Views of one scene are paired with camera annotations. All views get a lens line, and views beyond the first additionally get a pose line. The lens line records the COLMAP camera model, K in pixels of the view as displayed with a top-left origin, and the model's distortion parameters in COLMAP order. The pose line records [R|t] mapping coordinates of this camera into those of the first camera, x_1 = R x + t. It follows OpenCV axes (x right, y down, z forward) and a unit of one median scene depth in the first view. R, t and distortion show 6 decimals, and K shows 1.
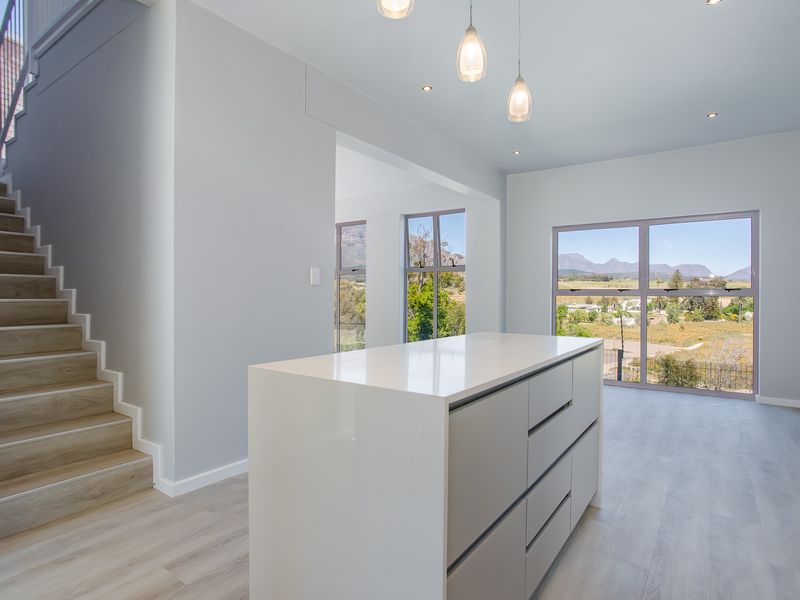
lens RADIAL K [[451.8, 0, 397.8], [0, 451.8, 299.1], [0, 0, 1]] dist [-0.026874, 0.009203]
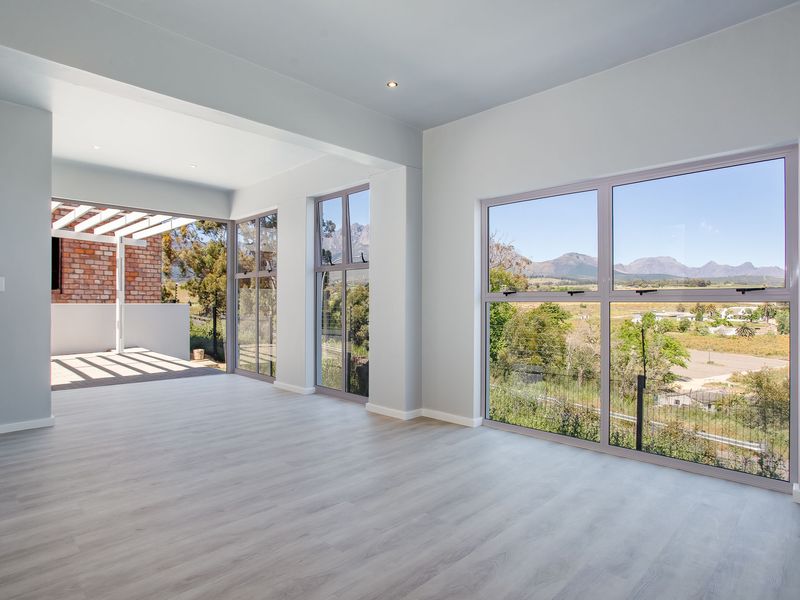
lens RADIAL K [[451.8, 0, 398.7], [0, 451.8, 301.0], [0, 0, 1]] dist [-0.026874, 0.009203]
pose [[0.986000, -0.000609, -0.166742, 0.287369], [-0.001234, 0.999939, -0.010949, -0.000888], [0.166739, 0.011001, 0.985940, 0.265040]]
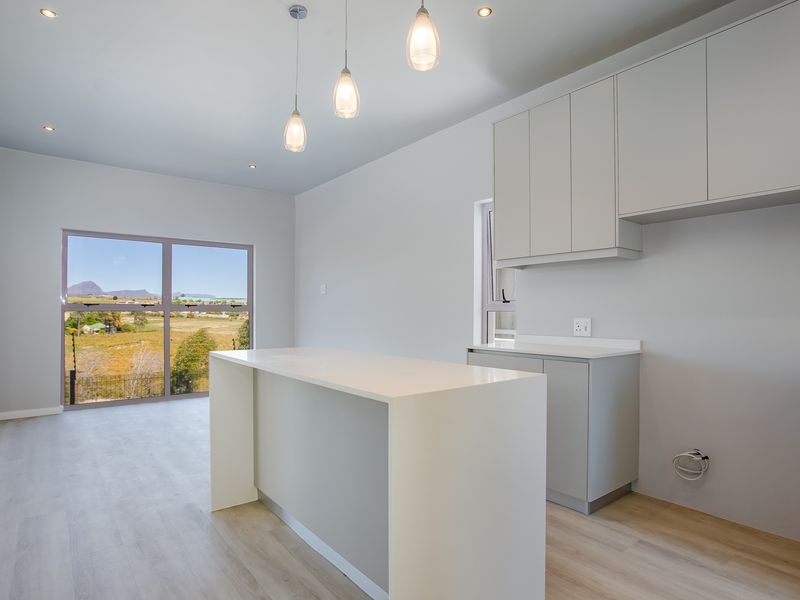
lens RADIAL K [[451.8, 0, 390.9], [0, 451.8, 309.7], [0, 0, 1]] dist [-0.026874, 0.009203]
pose [[0.288026, 0.001729, 0.957621, -0.231948], [0.006637, 0.999971, -0.003801, -0.001897], [-0.957600, 0.007451, 0.288006, 0.155722]]
